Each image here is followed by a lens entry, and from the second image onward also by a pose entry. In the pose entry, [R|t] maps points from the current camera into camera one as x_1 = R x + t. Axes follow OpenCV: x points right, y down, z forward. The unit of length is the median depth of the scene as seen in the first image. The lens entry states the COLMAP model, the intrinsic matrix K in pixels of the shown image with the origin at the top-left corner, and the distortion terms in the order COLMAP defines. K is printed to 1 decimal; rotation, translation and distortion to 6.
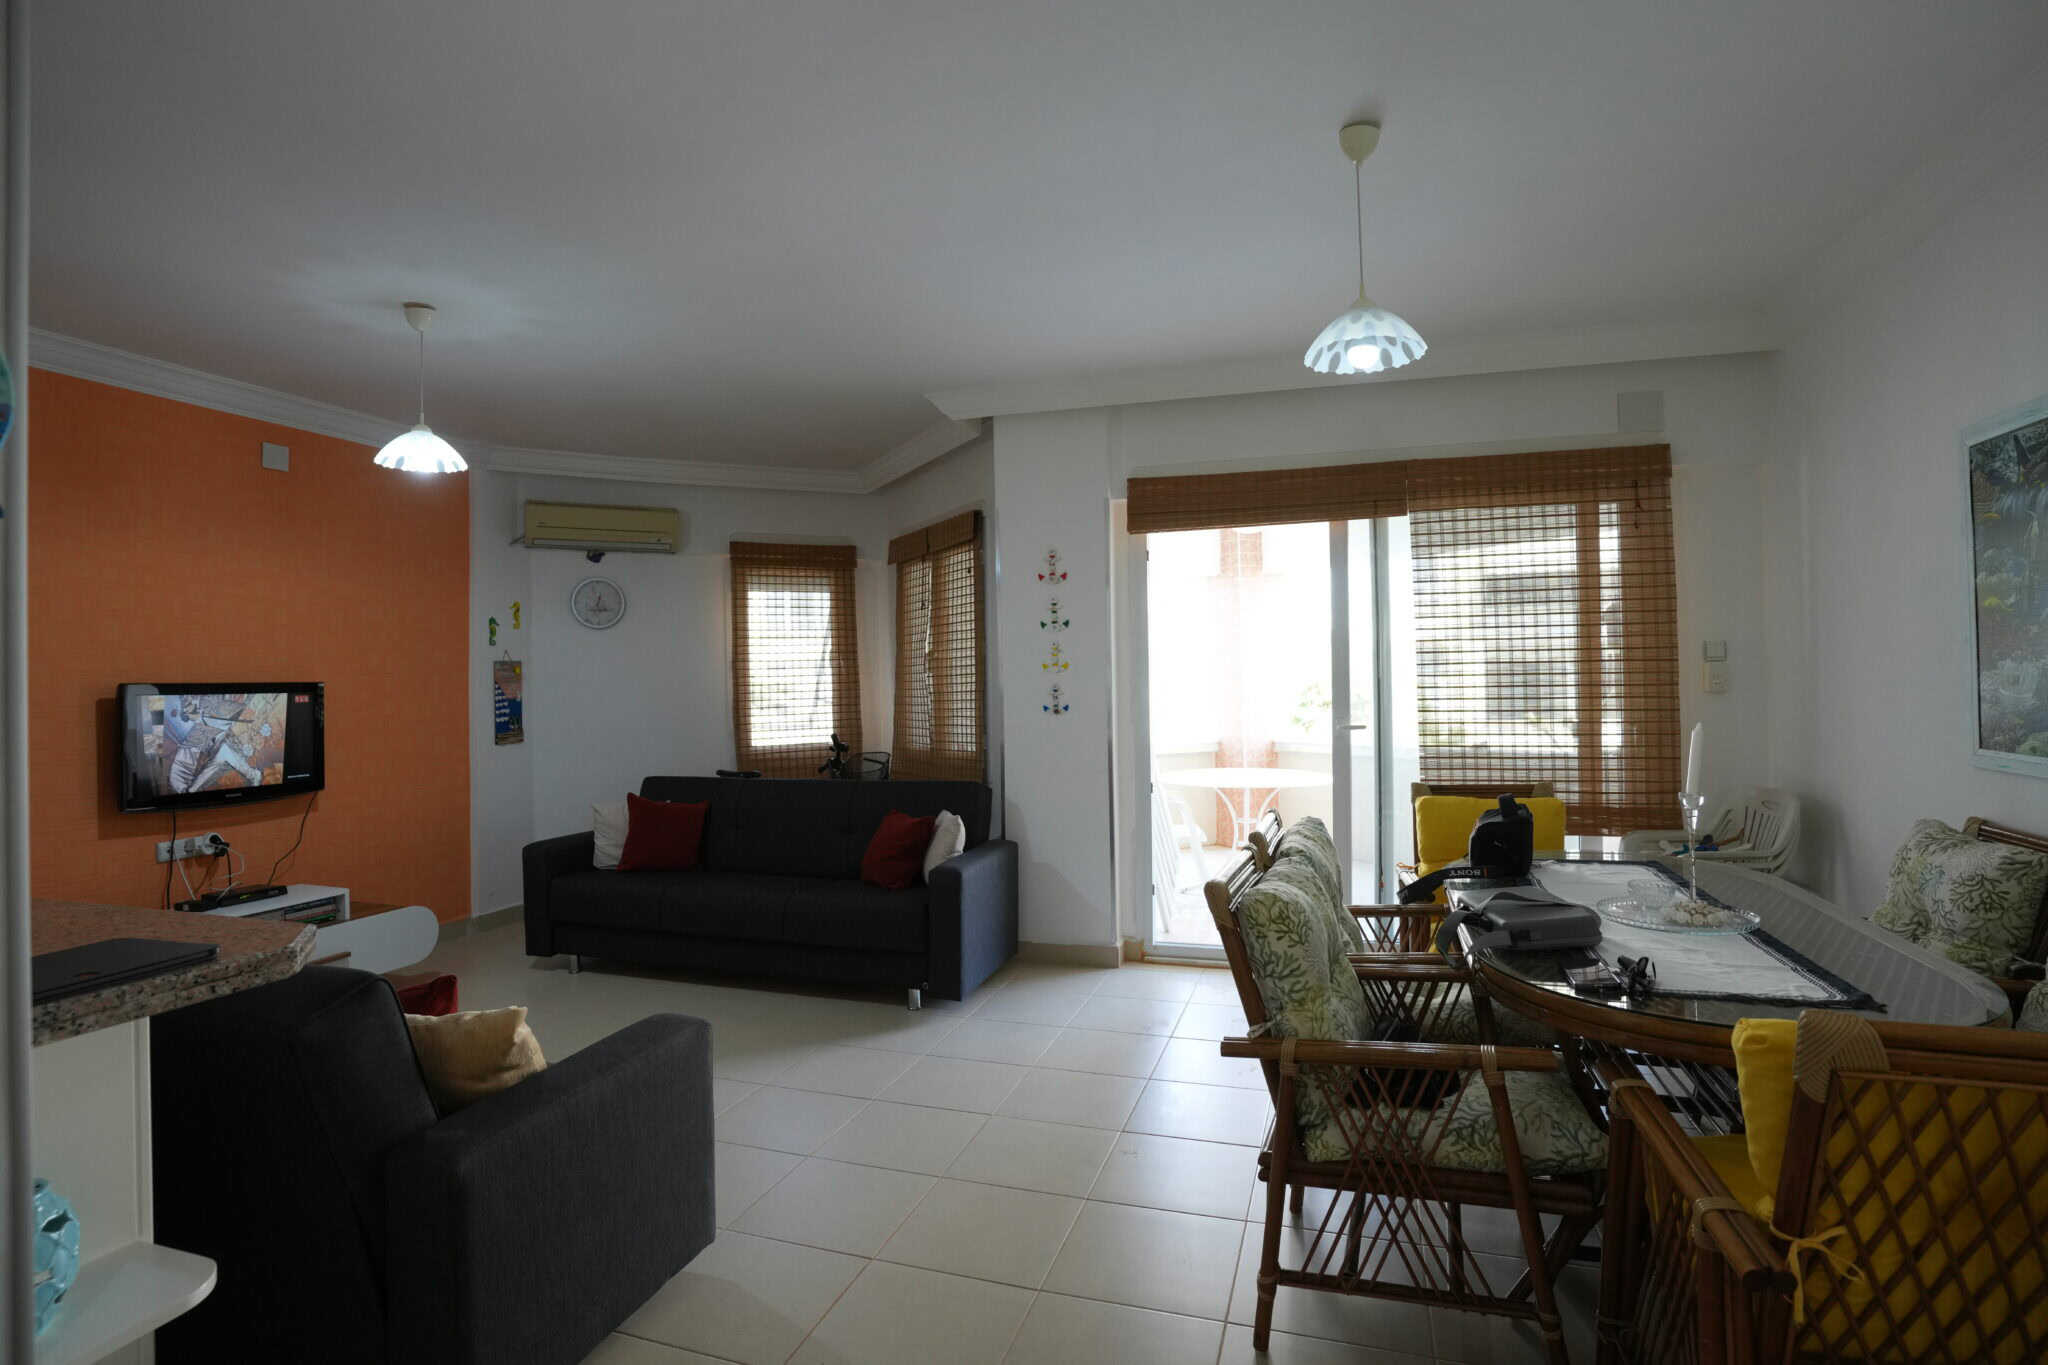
lens RADIAL K [[1004.0, 0, 1021.8], [0, 1004.0, 680.1], [0, 0, 1]] dist [-0.084952, 0.041194]
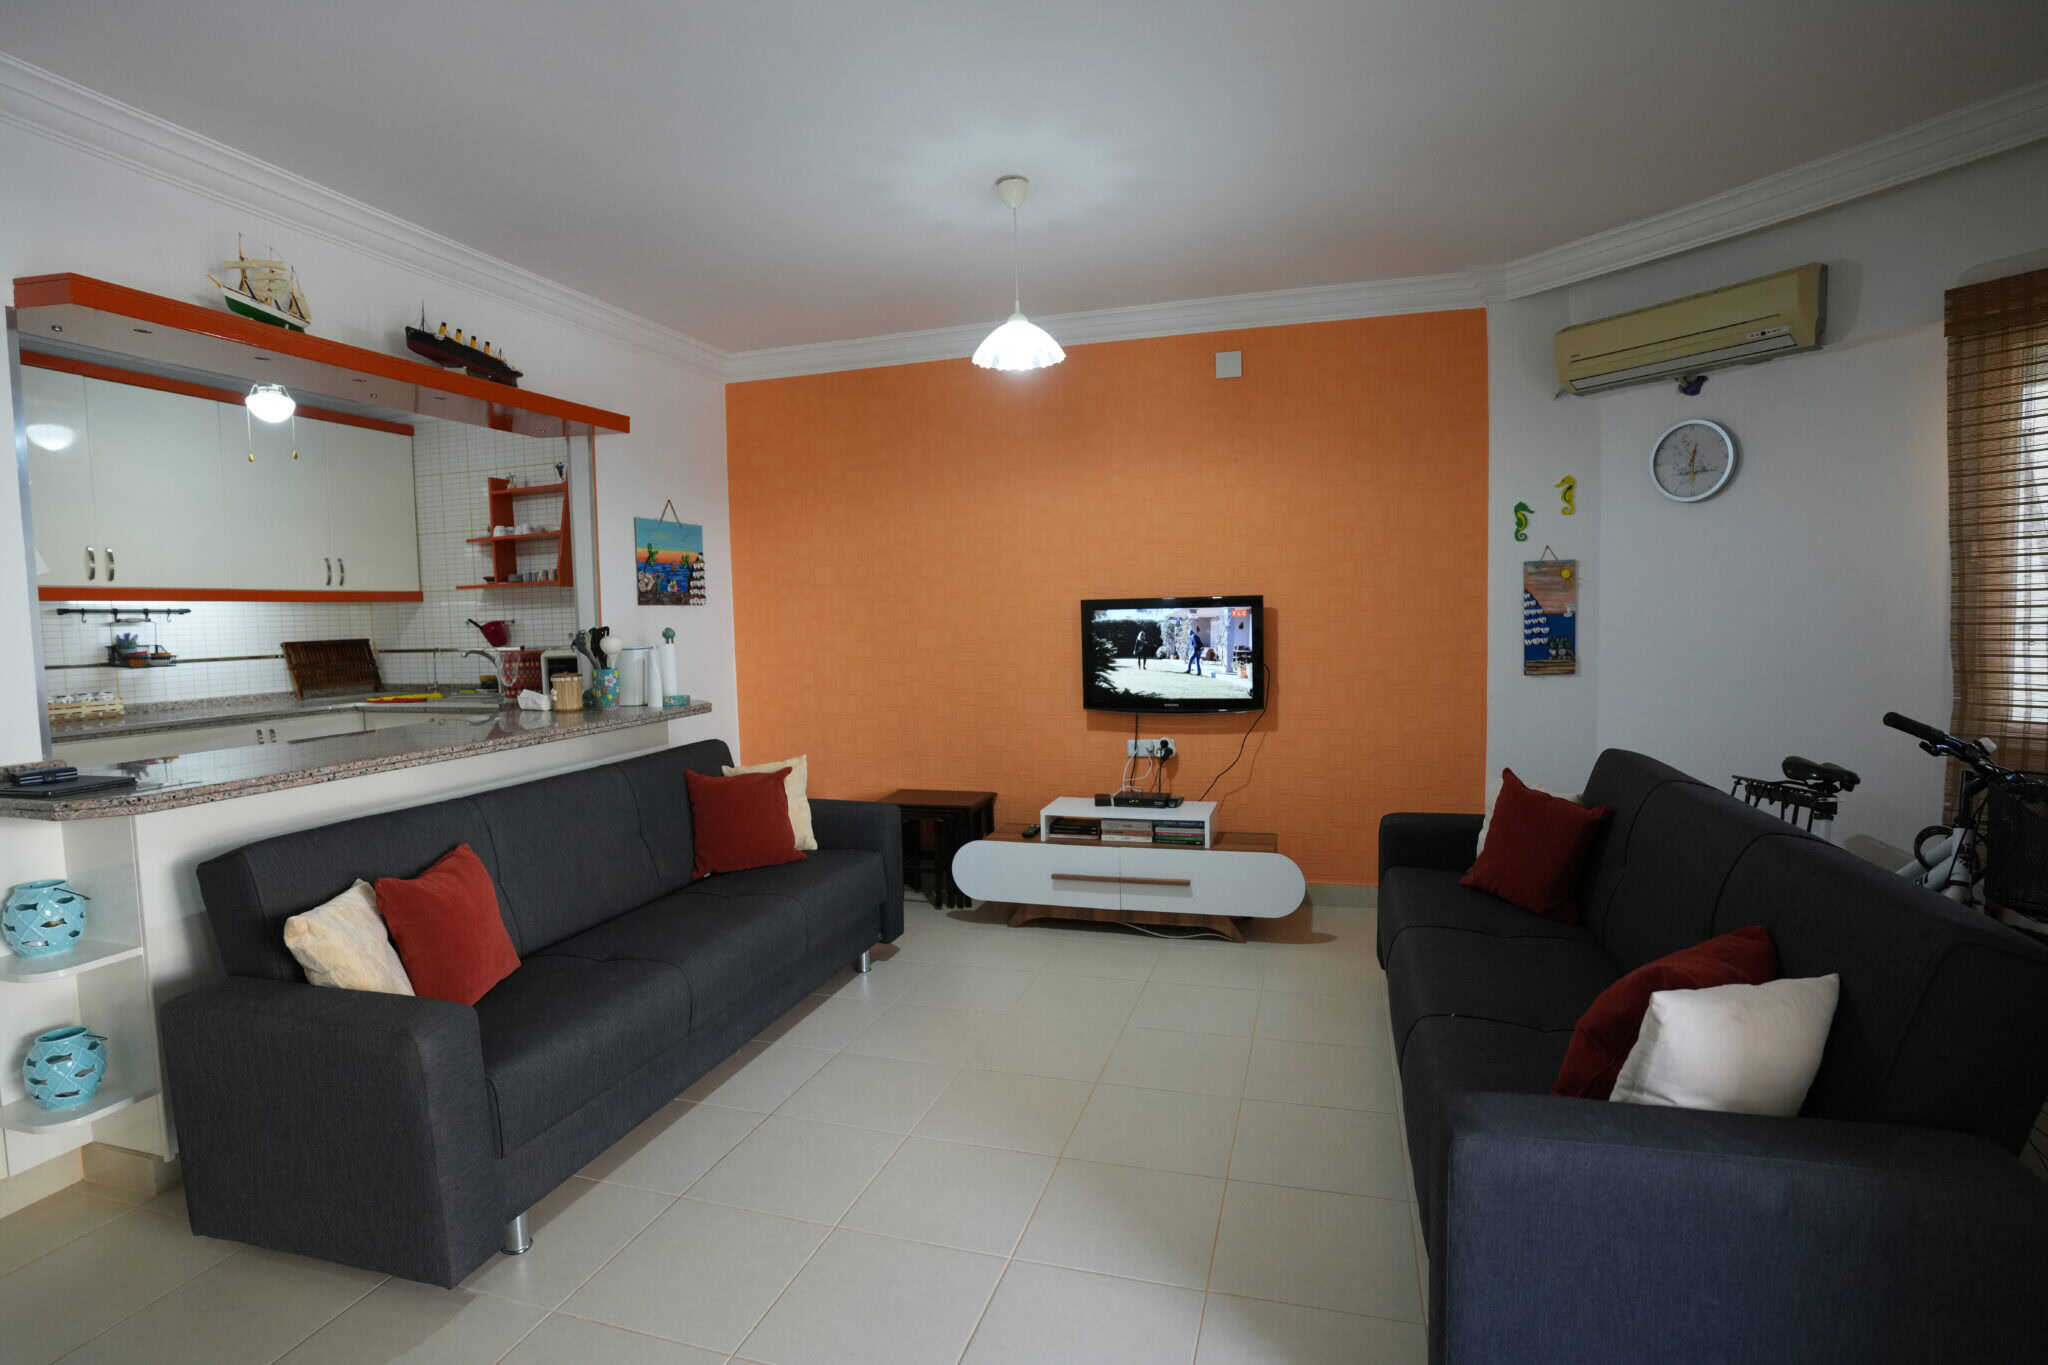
lens RADIAL K [[1004.0, 0, 1021.8], [0, 1004.0, 680.1], [0, 0, 1]] dist [-0.084952, 0.041194]
pose [[0.024112, 0.083710, -0.996198, 0.237957], [0.026482, 0.996085, 0.084341, -0.003995], [0.999358, -0.028415, 0.021801, 0.731822]]
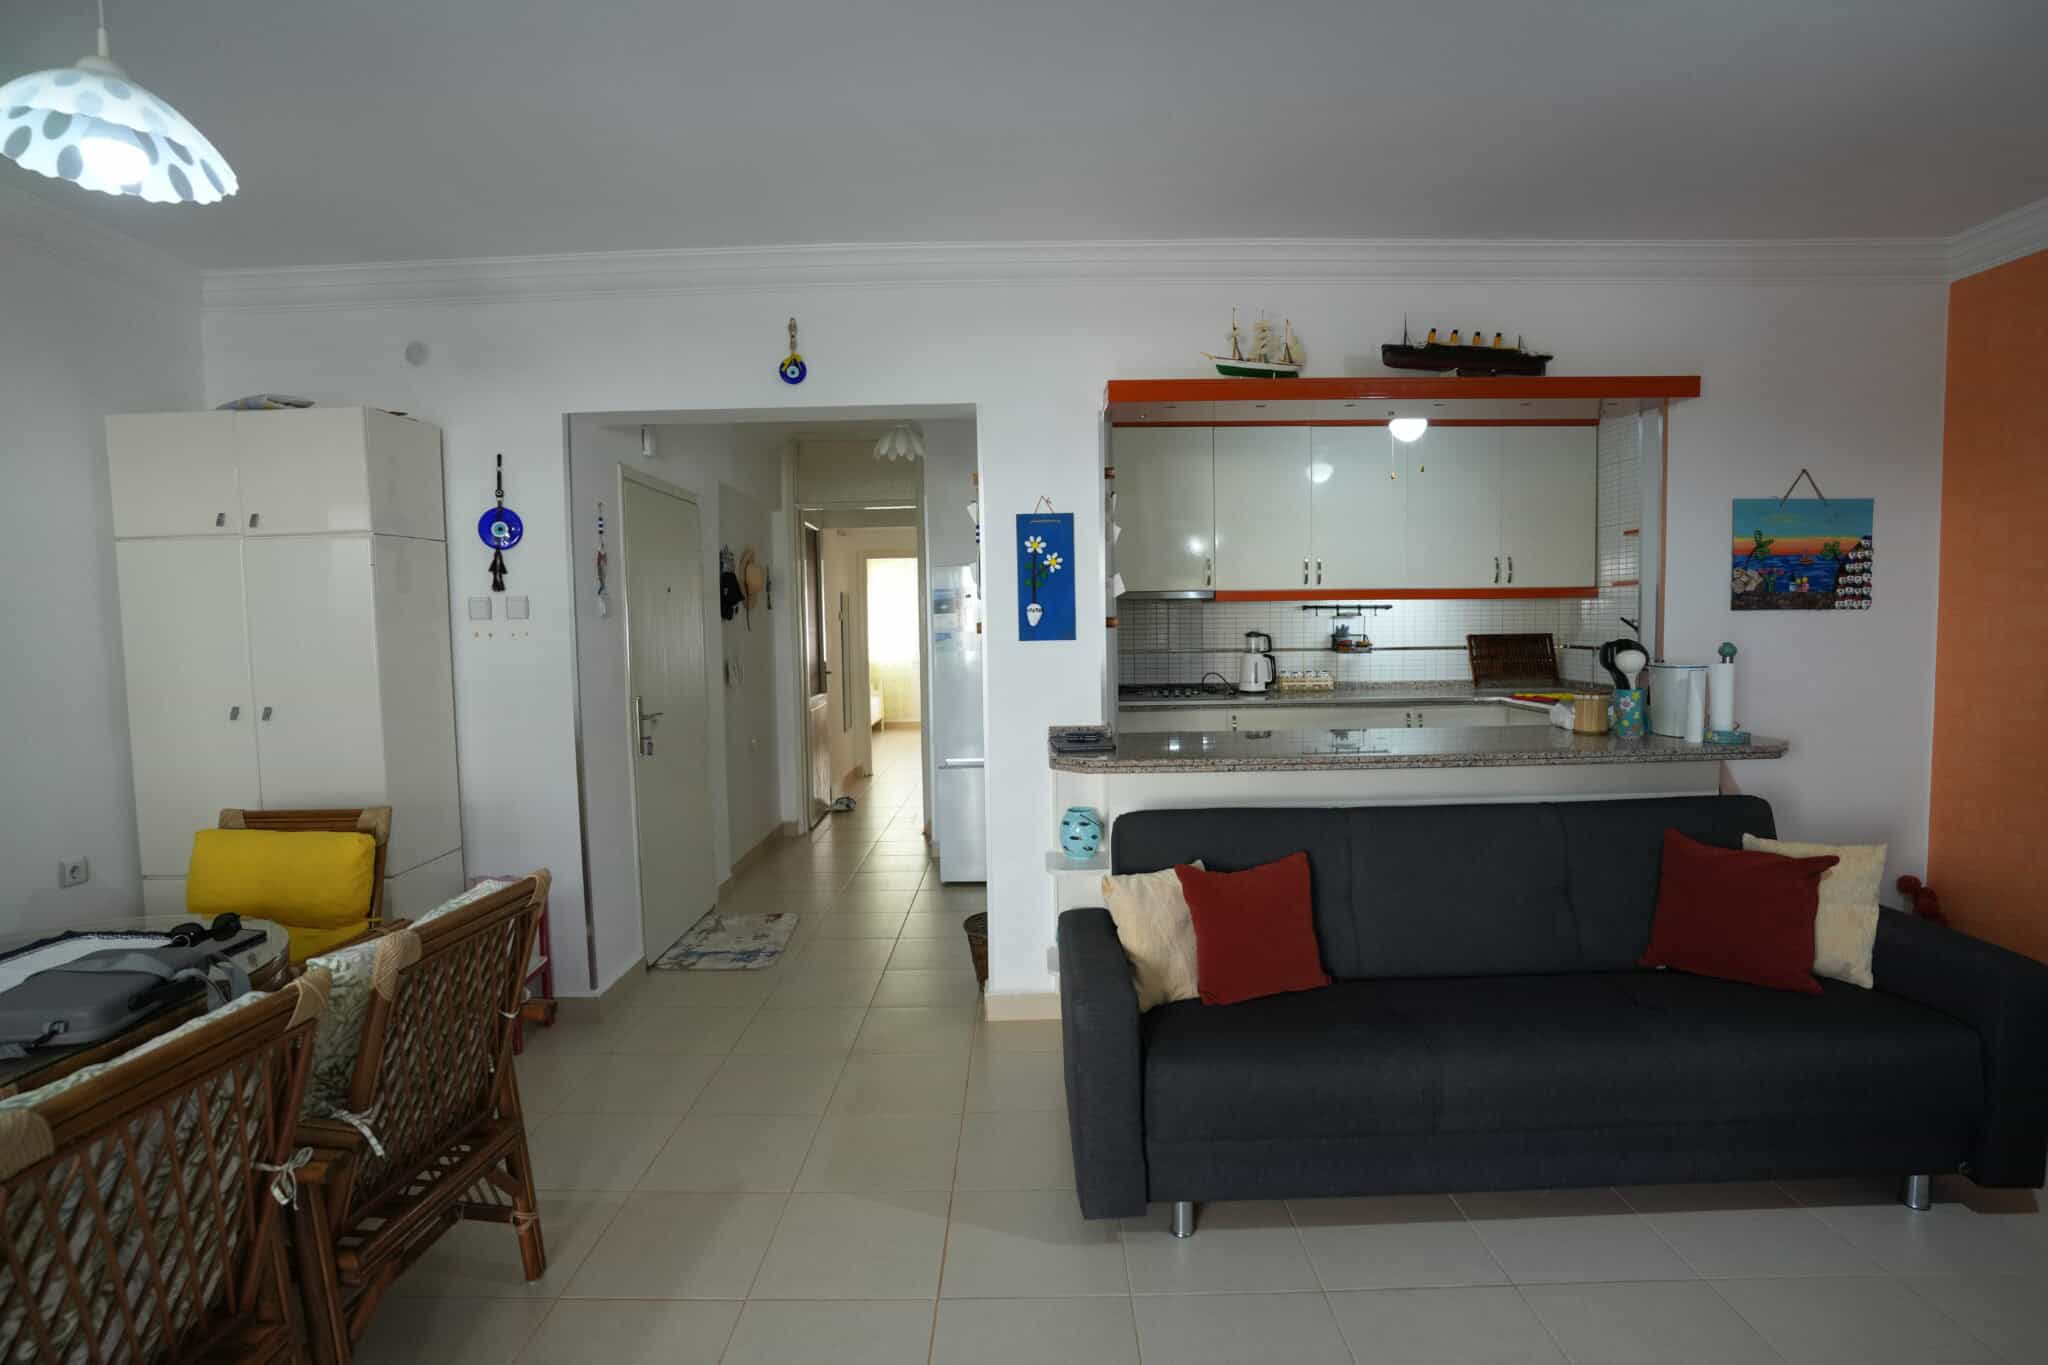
lens RADIAL K [[1004.0, 0, 1021.8], [0, 1004.0, 680.1], [0, 0, 1]] dist [-0.084952, 0.041194]
pose [[-0.949701, 0.050717, -0.309023, 0.013216], [0.032706, 0.997465, 0.063191, -0.016792], [0.311445, 0.049905, -0.948953, 0.927959]]
